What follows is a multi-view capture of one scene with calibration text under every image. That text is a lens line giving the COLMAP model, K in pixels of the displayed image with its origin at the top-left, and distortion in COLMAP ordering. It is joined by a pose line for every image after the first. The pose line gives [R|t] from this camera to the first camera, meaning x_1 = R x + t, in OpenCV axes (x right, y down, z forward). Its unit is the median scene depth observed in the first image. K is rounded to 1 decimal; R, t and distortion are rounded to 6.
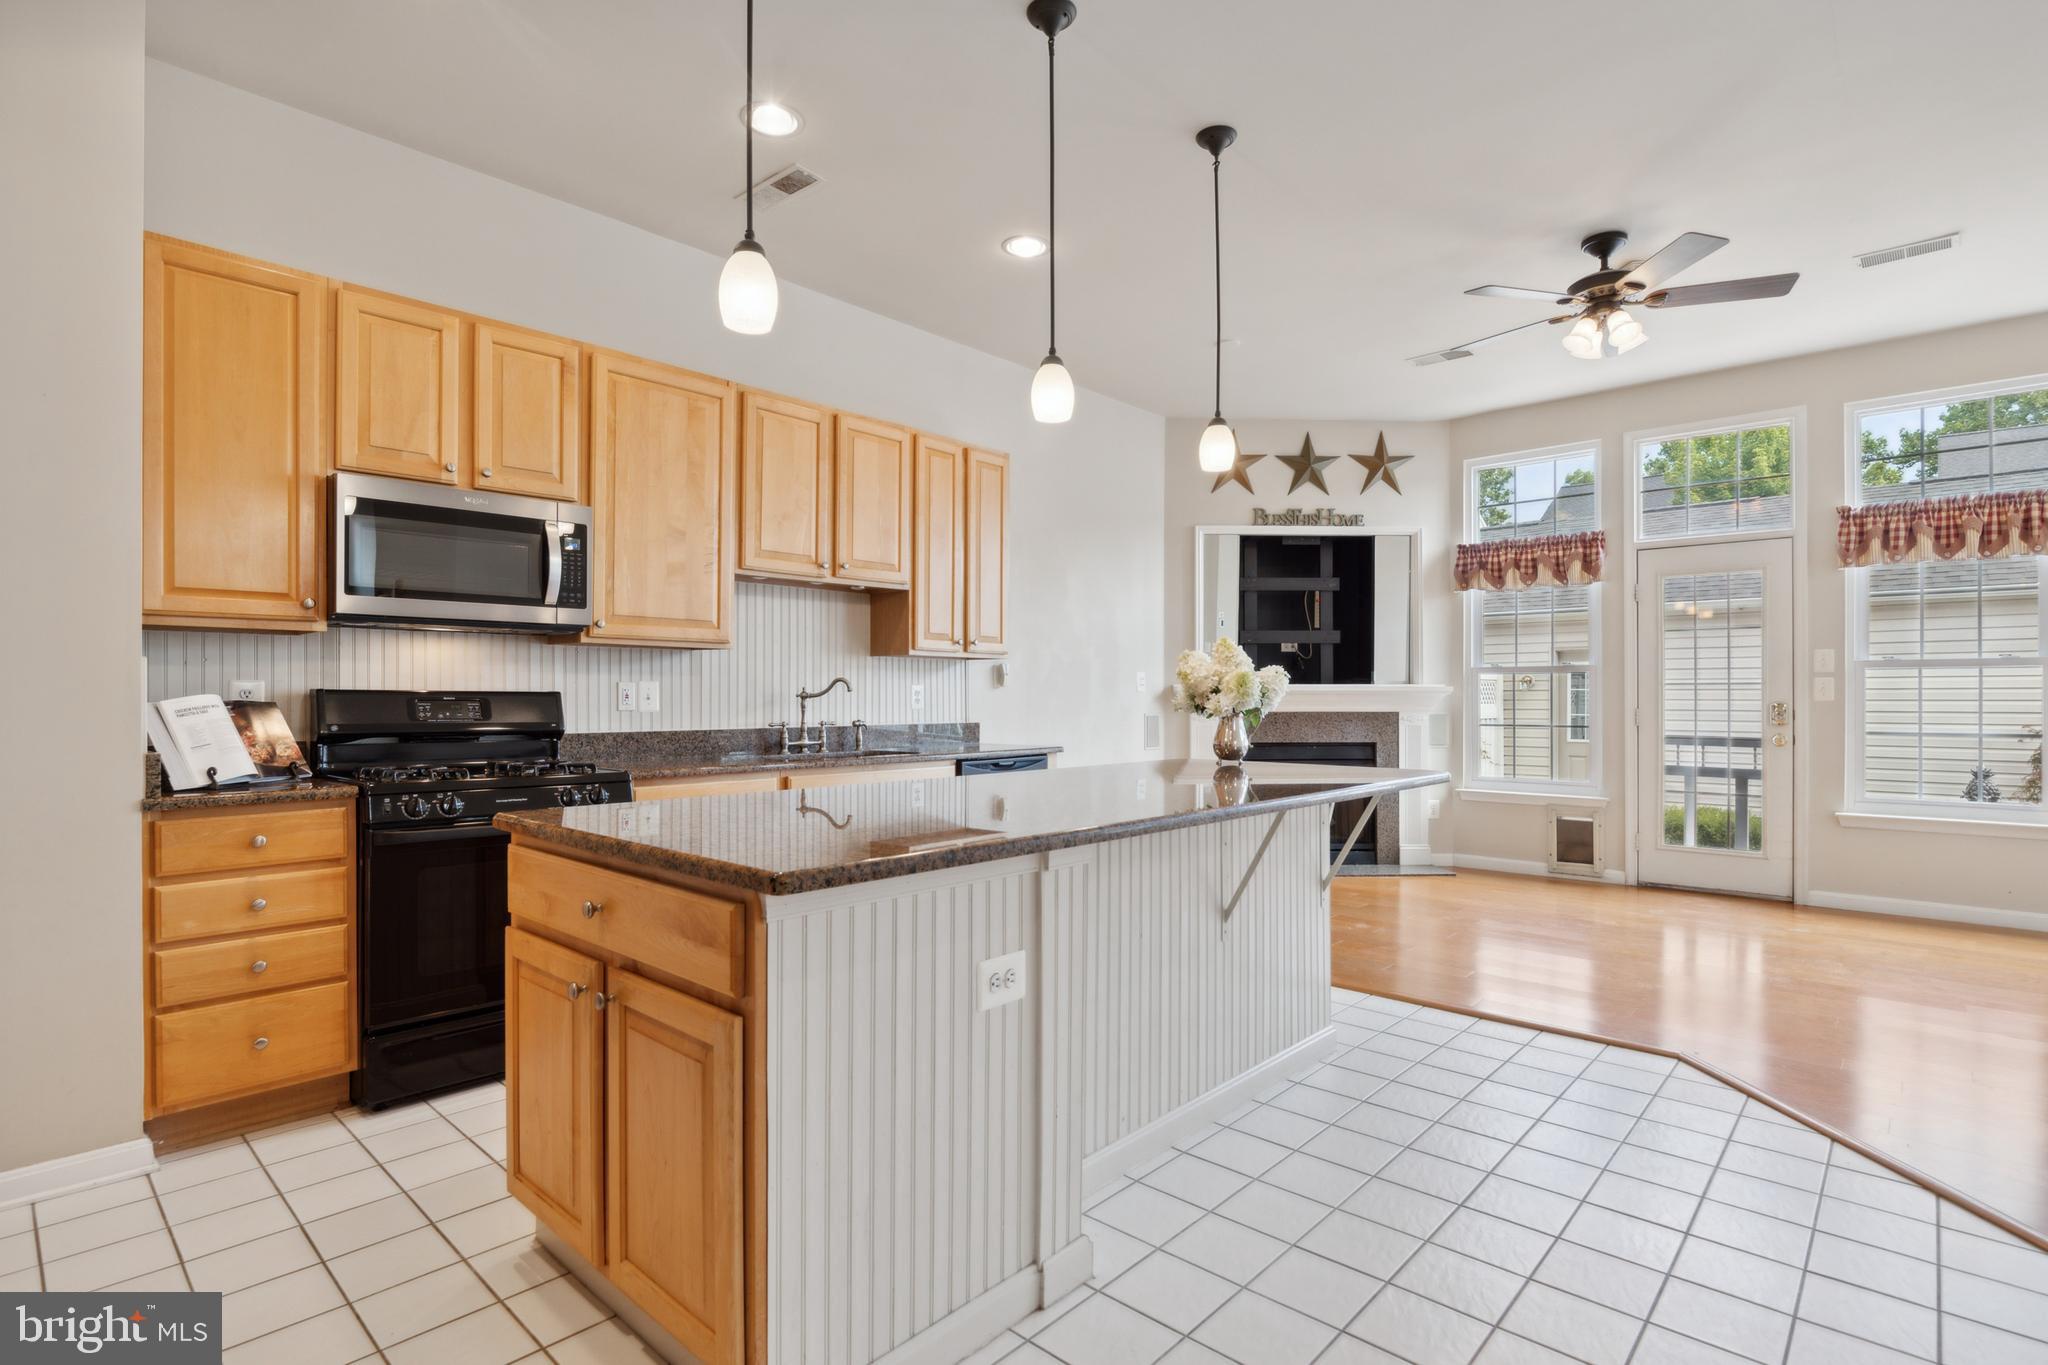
lens RADIAL K [[942.2, 0, 979.3], [0, 942.2, 689.2], [0, 0, 1]] dist [-0.012963, -0.001803]
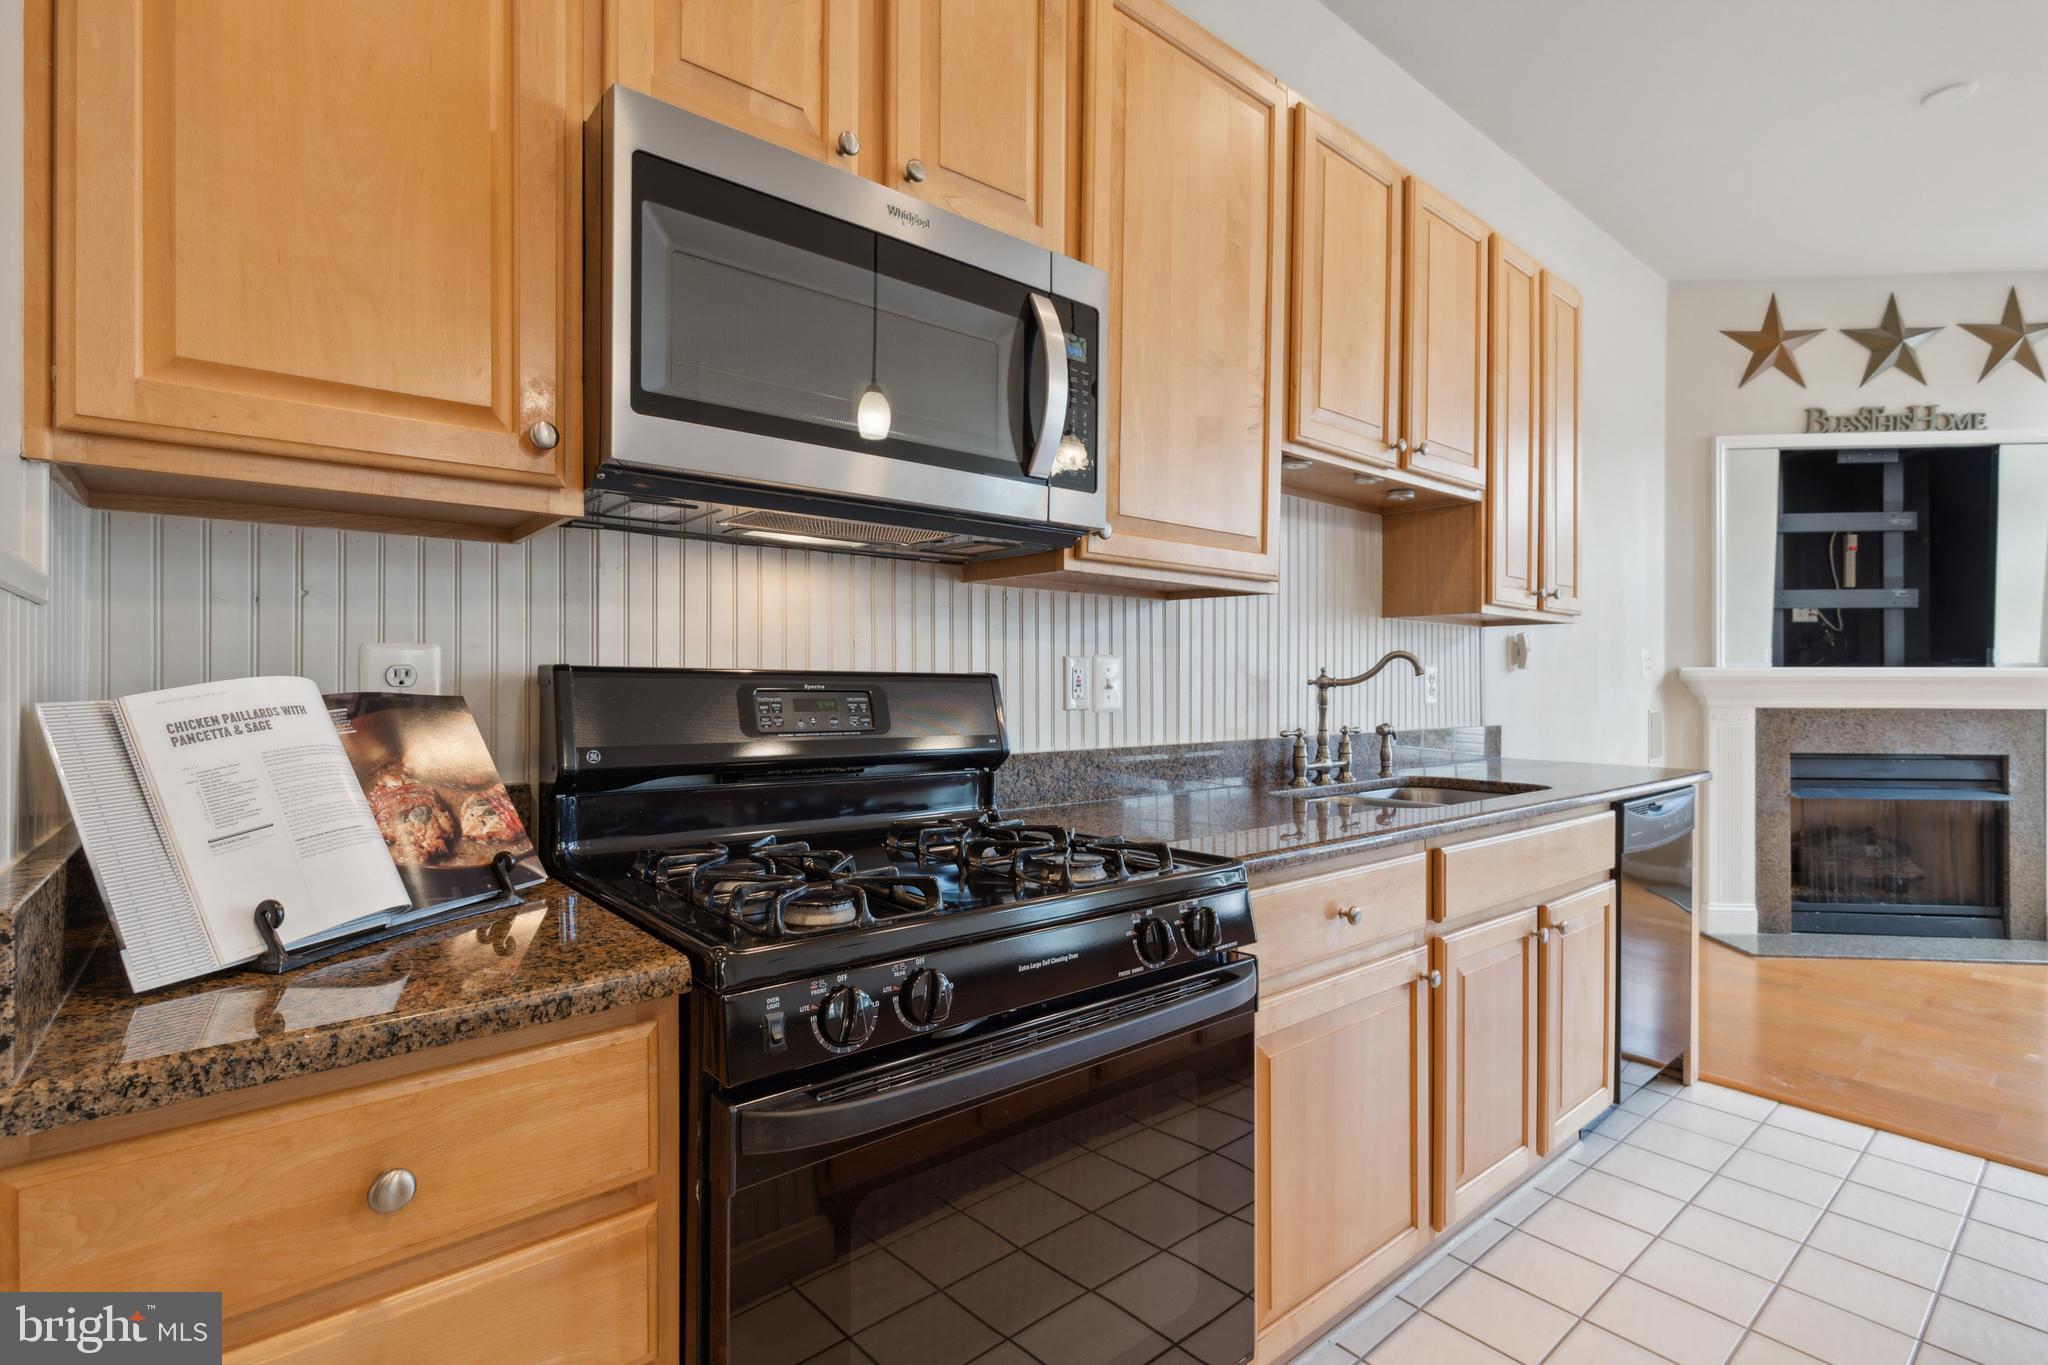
lens RADIAL K [[961.2, 0, 1028.4], [0, 961.2, 673.6], [0, 0, 1]] dist [-0.003265, 0.004792]
pose [[0.991987, 0.002377, -0.126314, -0.232329], [-0.002523, 0.999996, -0.000991, 0.001989], [0.126311, 0.001302, 0.991990, 0.314281]]
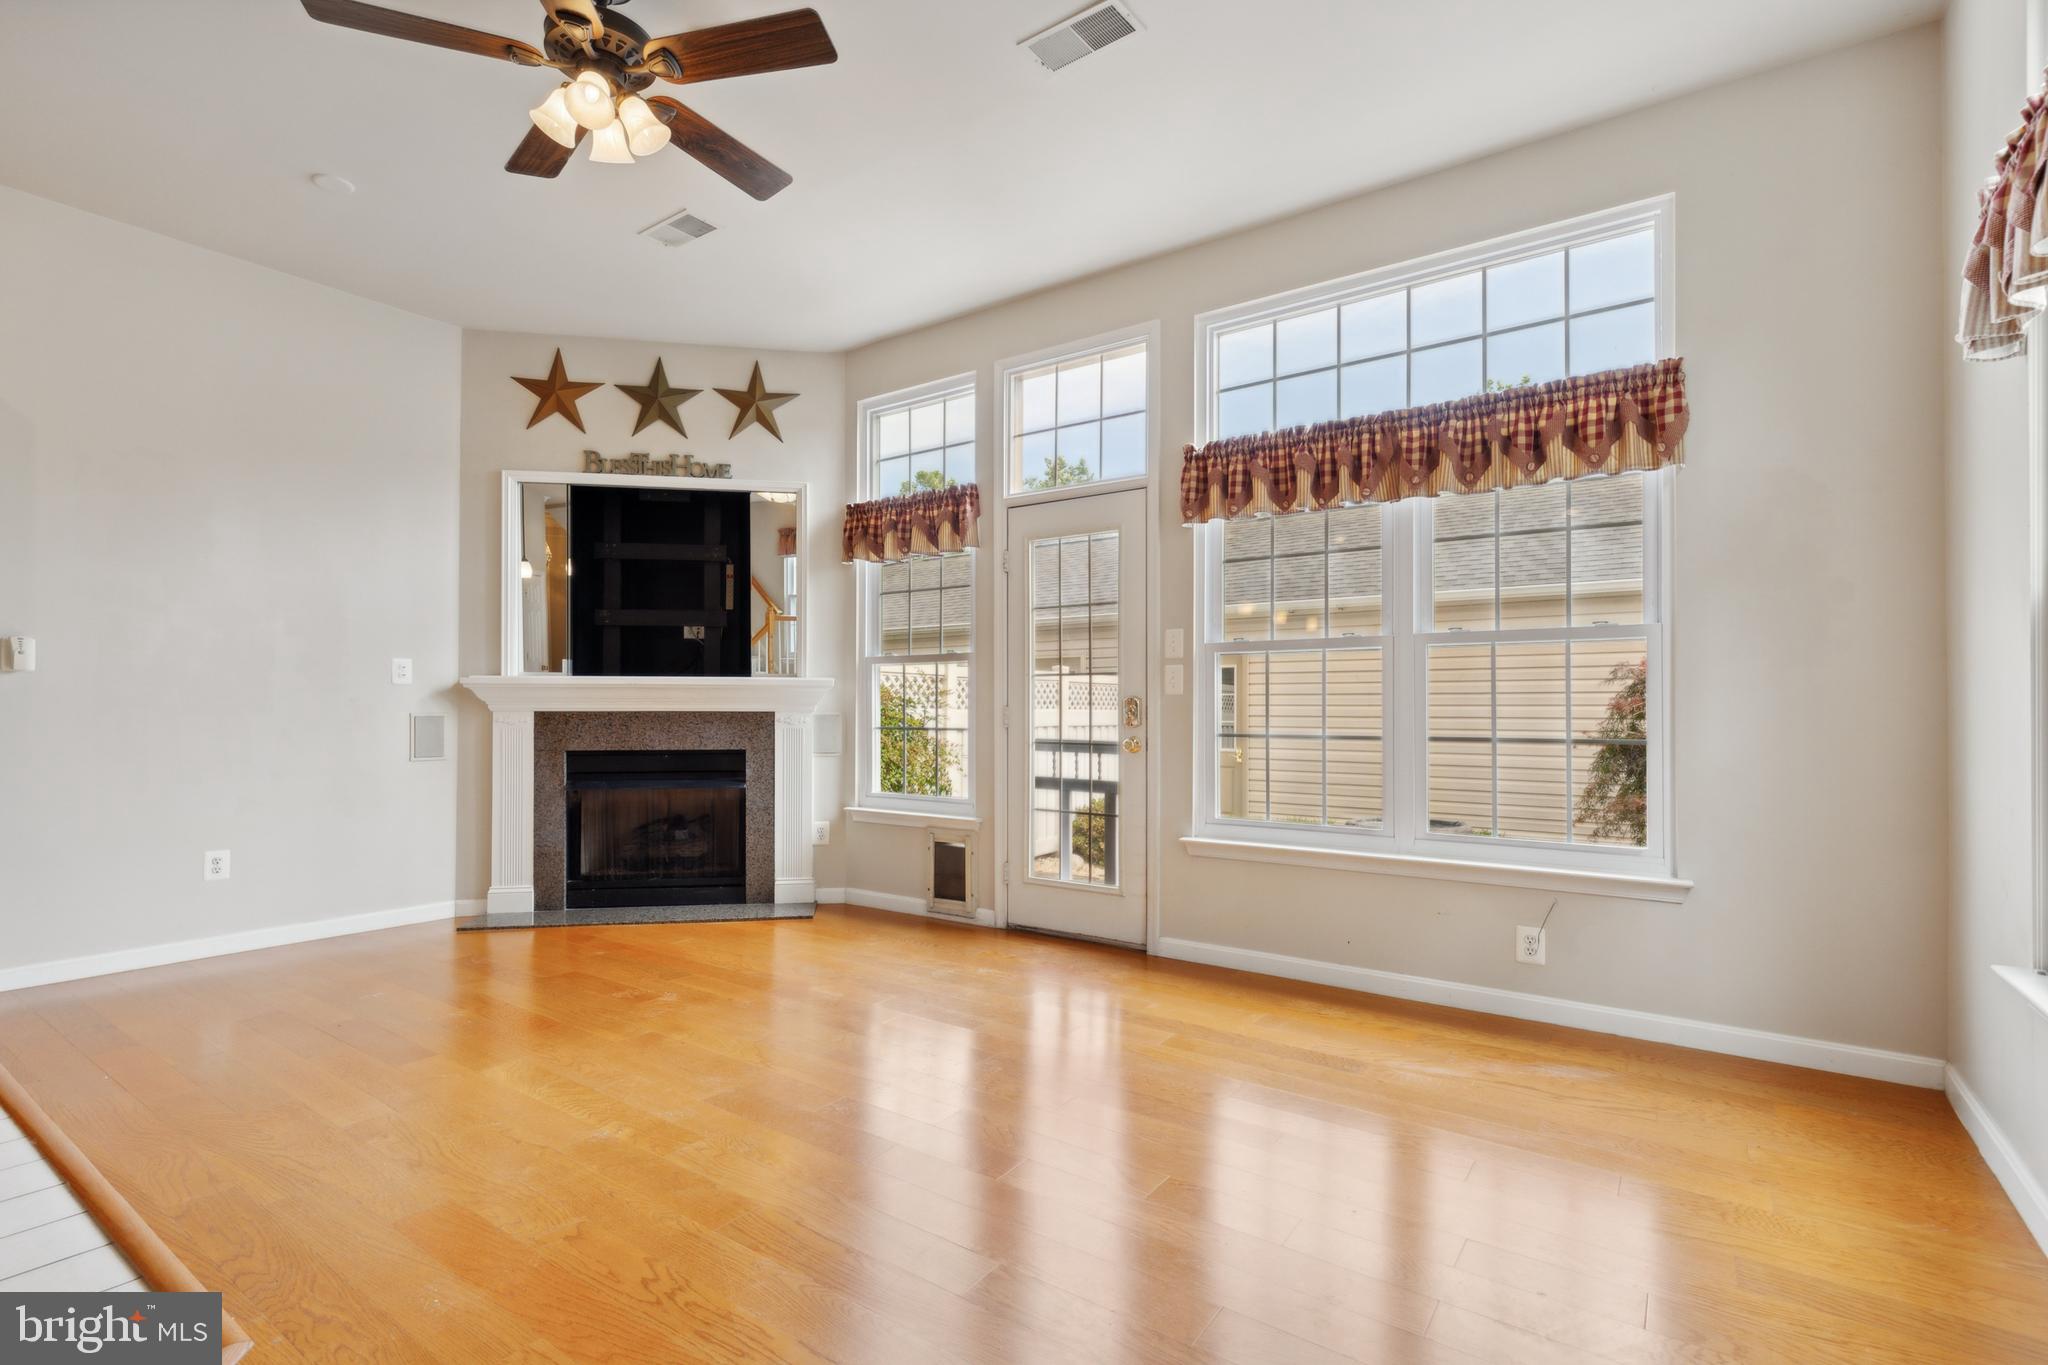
lens RADIAL K [[961.2, 0, 902.1], [0, 961.2, 692.7], [0, 0, 1]] dist [-0.003265, 0.004792]
pose [[0.992224, 0.003218, 0.124424, 0.596055], [-0.002348, 0.999972, -0.007143, 0.017920], [-0.124444, 0.006796, 0.992203, 0.230984]]
